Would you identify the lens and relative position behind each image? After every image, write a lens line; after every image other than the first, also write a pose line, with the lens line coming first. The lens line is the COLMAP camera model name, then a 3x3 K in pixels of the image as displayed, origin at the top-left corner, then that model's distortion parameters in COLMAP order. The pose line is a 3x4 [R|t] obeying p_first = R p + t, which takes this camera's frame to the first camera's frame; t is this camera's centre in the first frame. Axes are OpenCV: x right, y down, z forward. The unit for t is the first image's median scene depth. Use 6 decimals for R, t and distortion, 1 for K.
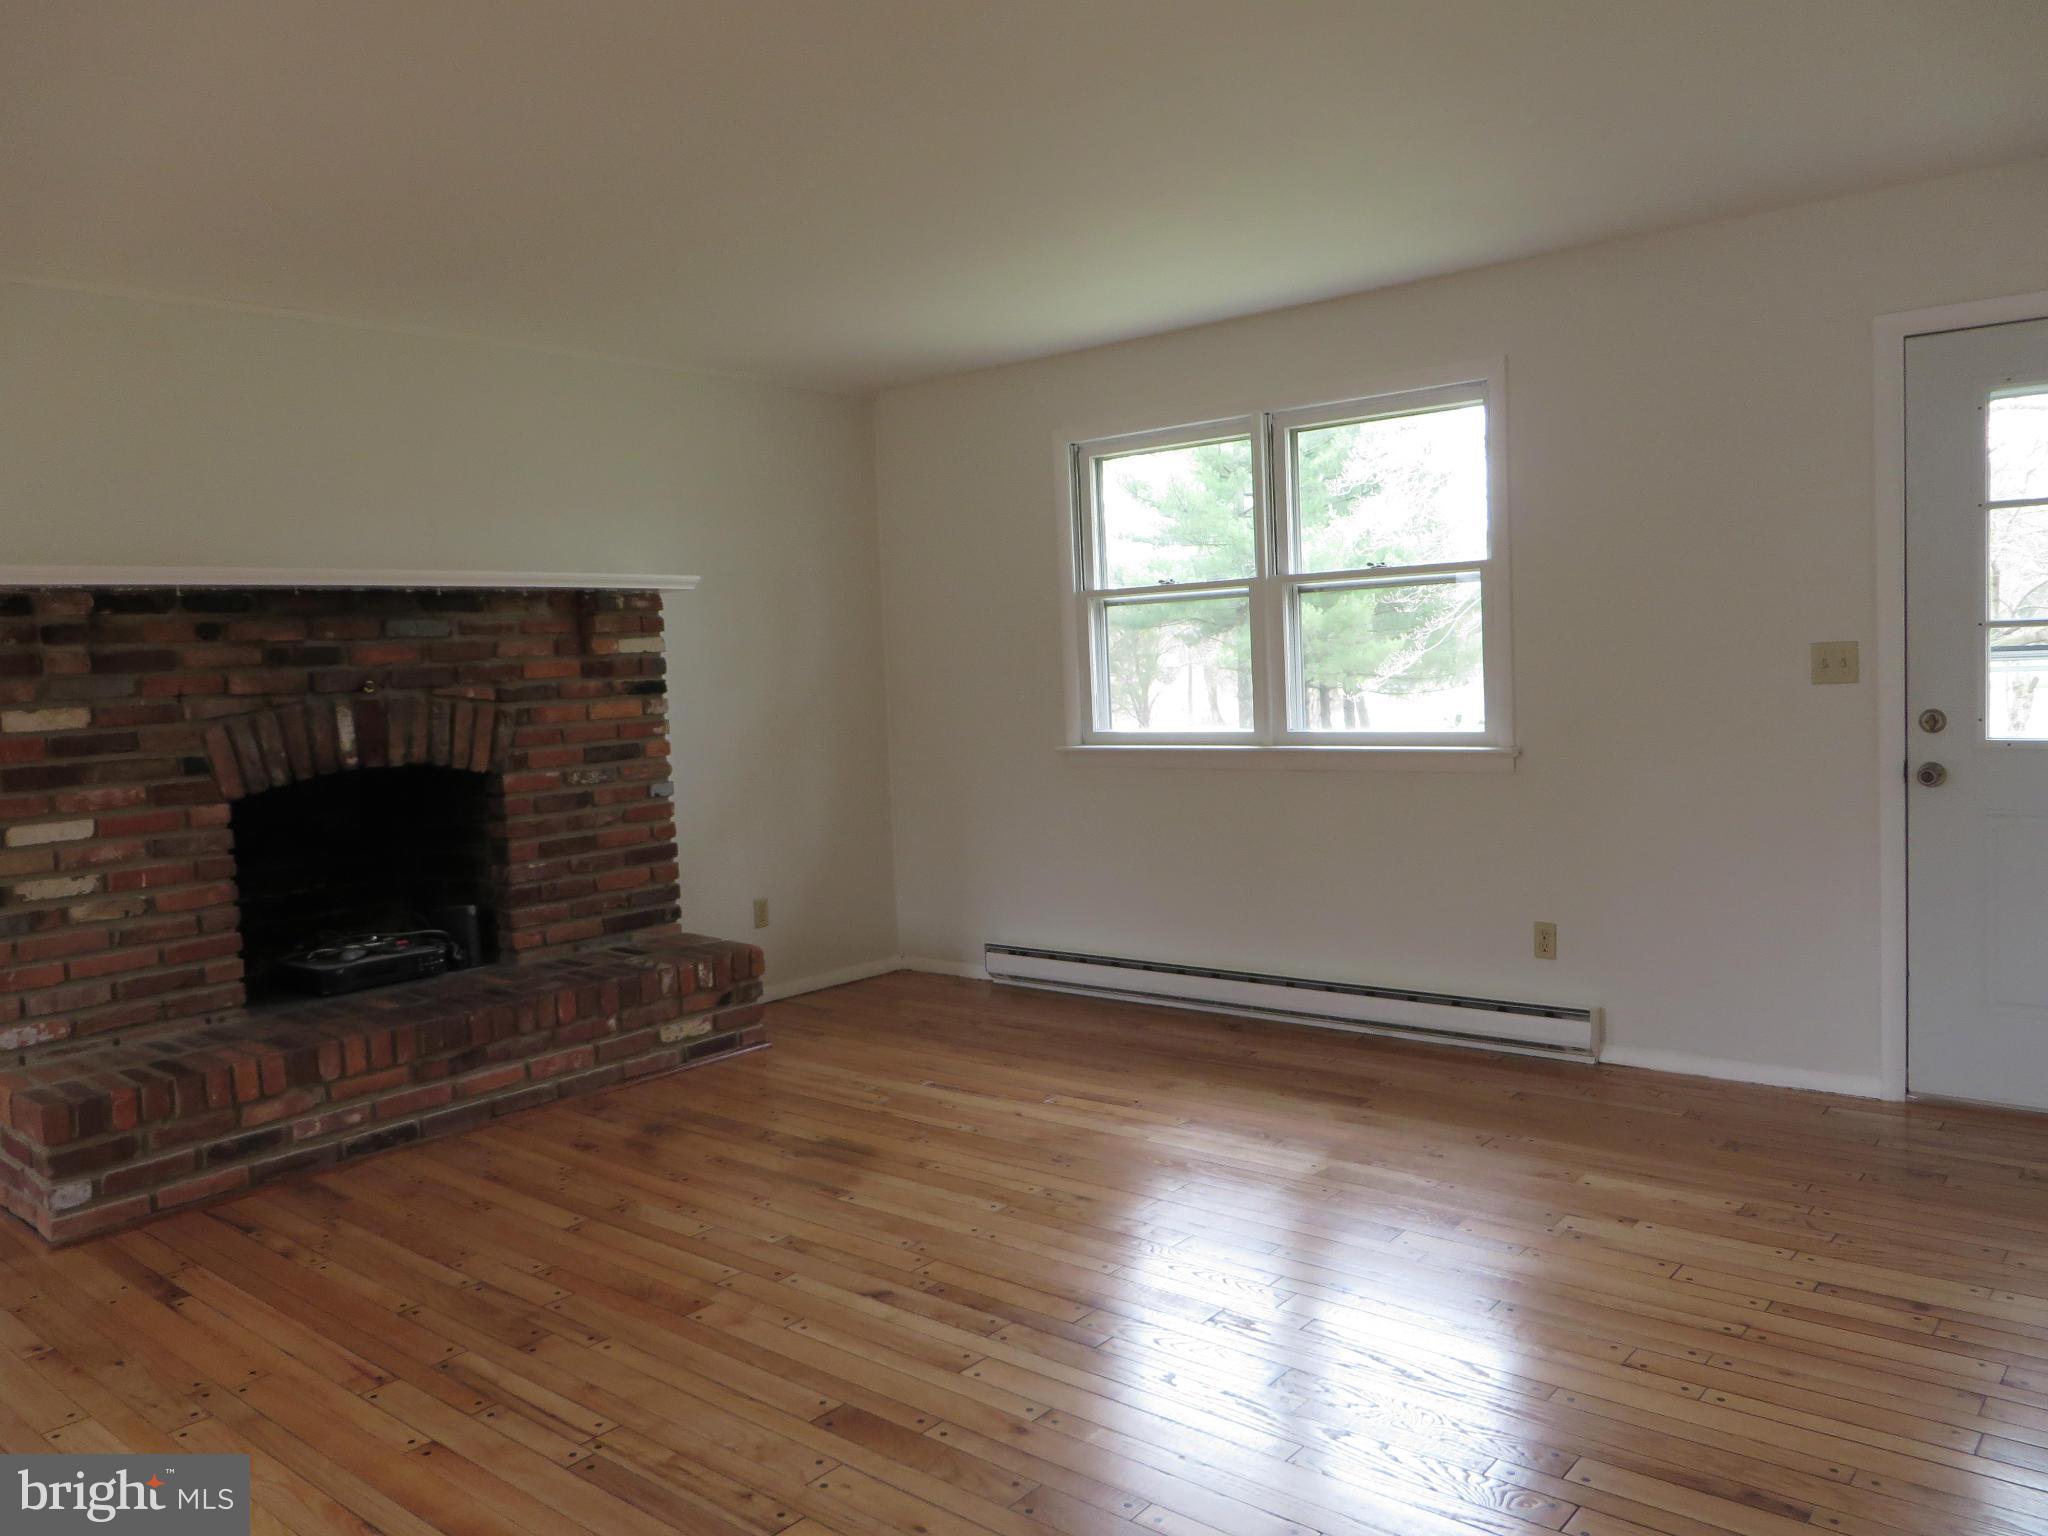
lens RADIAL K [[1522.6, 0, 1030.5], [0, 1522.6, 768.0], [0, 0, 1]] dist [-0.031905, 0.018800]
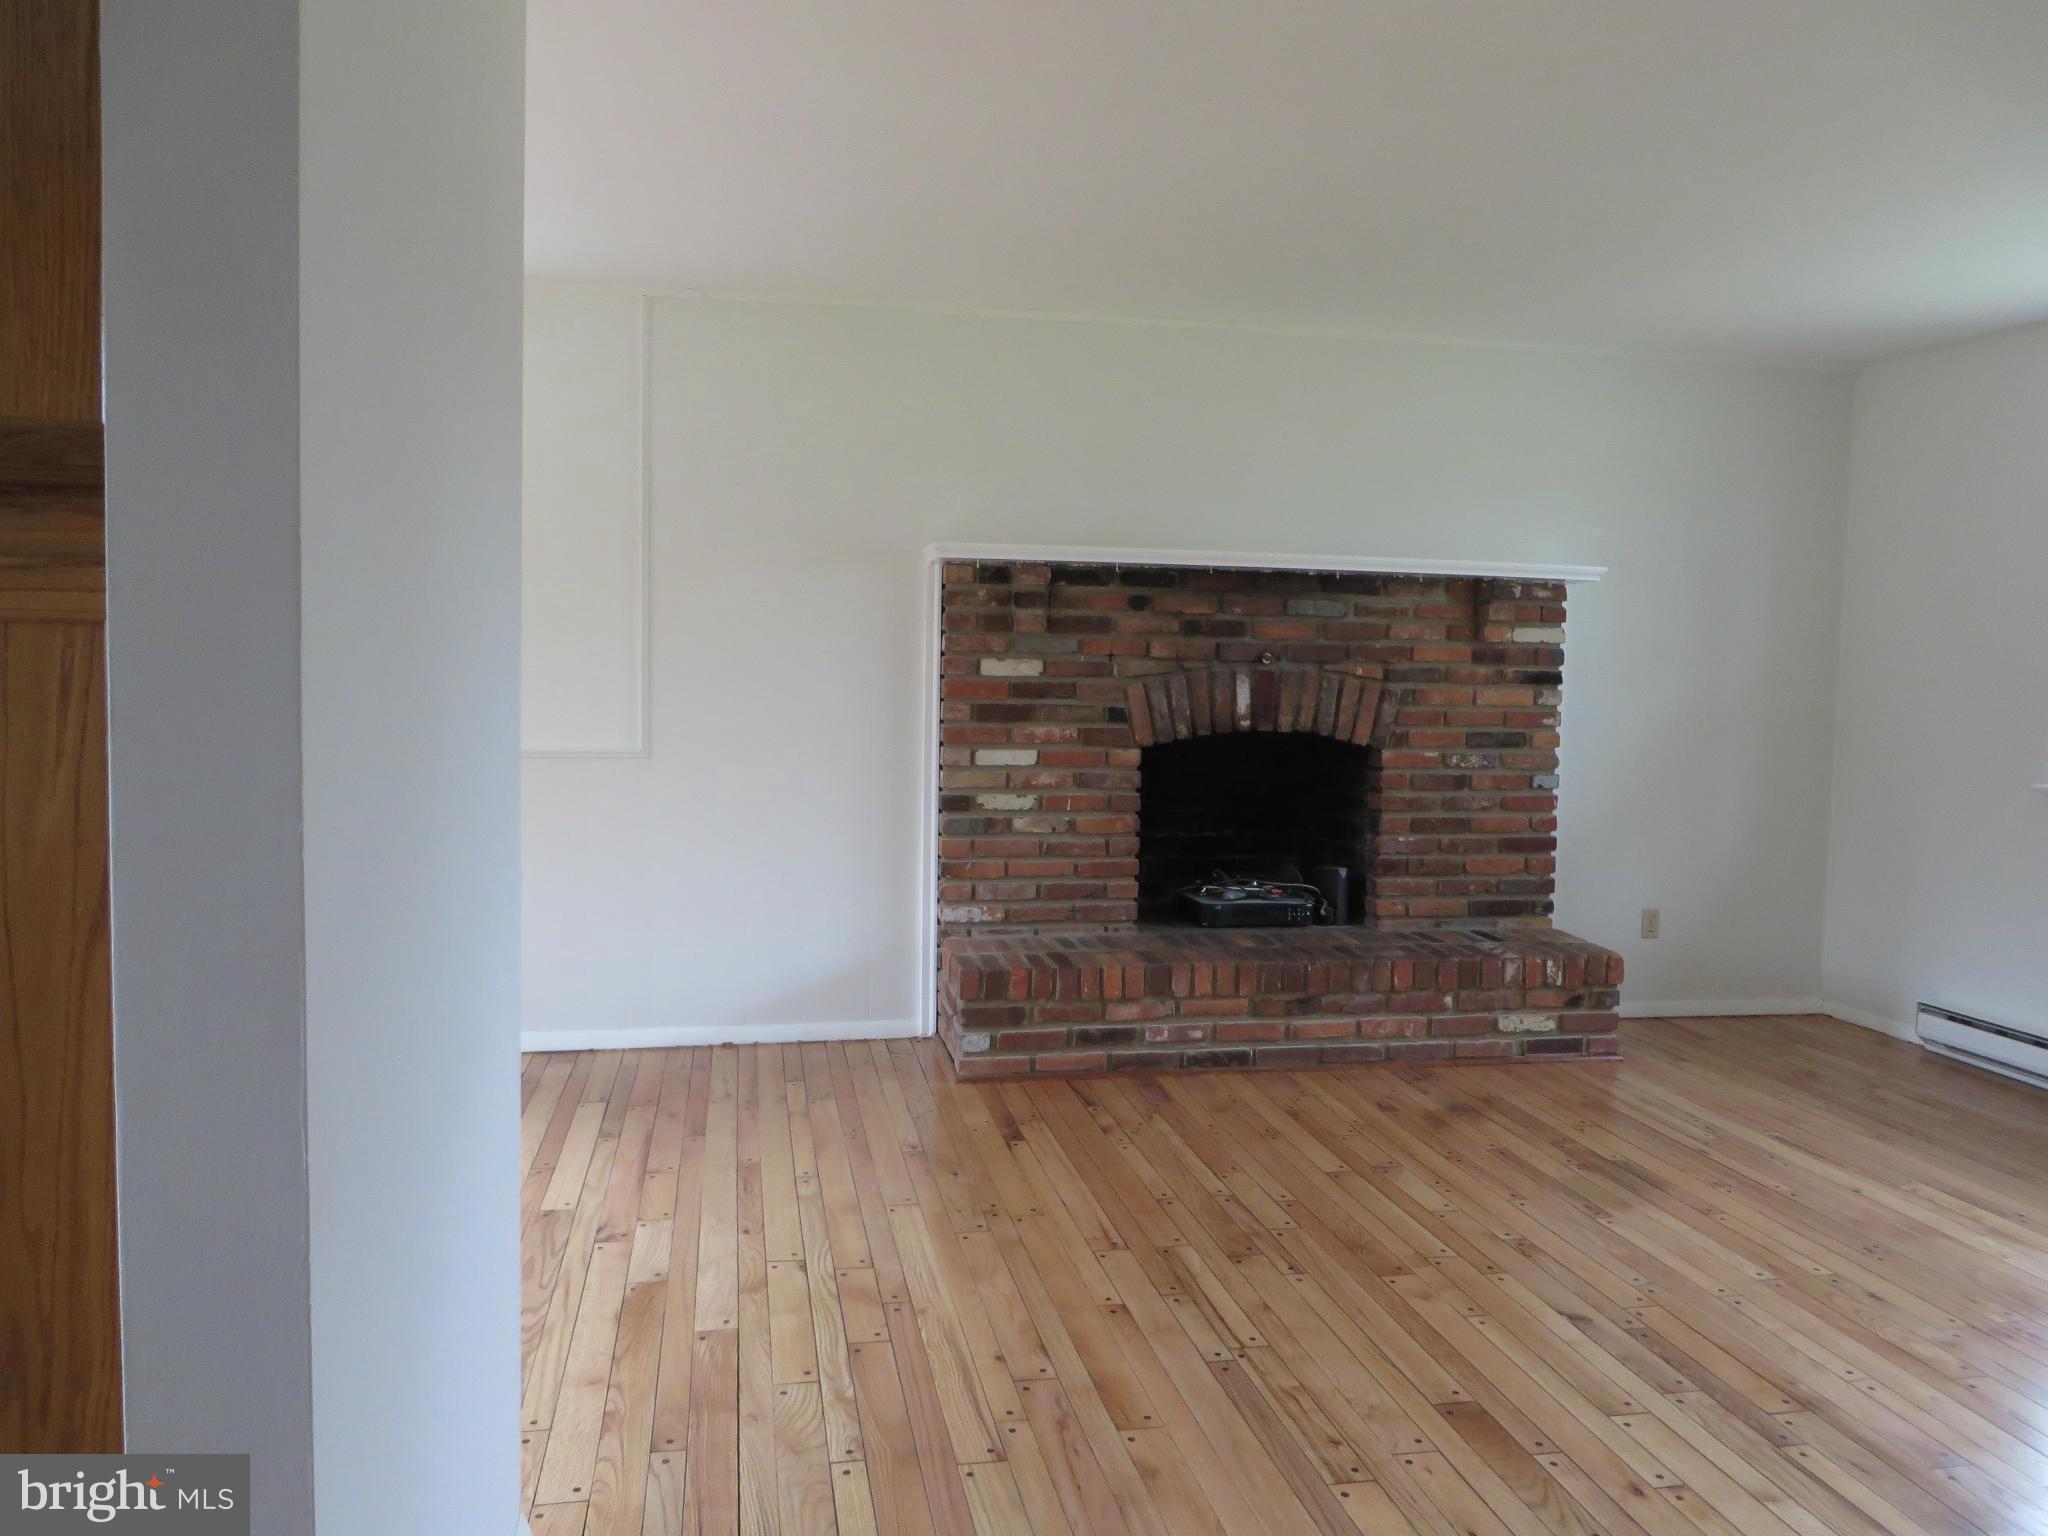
lens RADIAL K [[1522.6, 0, 1037.3], [0, 1522.6, 767.7], [0, 0, 1]] dist [-0.031905, 0.018800]
pose [[0.778063, 0.104110, -0.619499, 0.151030], [-0.100168, 0.994115, 0.041261, -0.003229], [0.620149, 0.029950, 0.783912, 0.022142]]
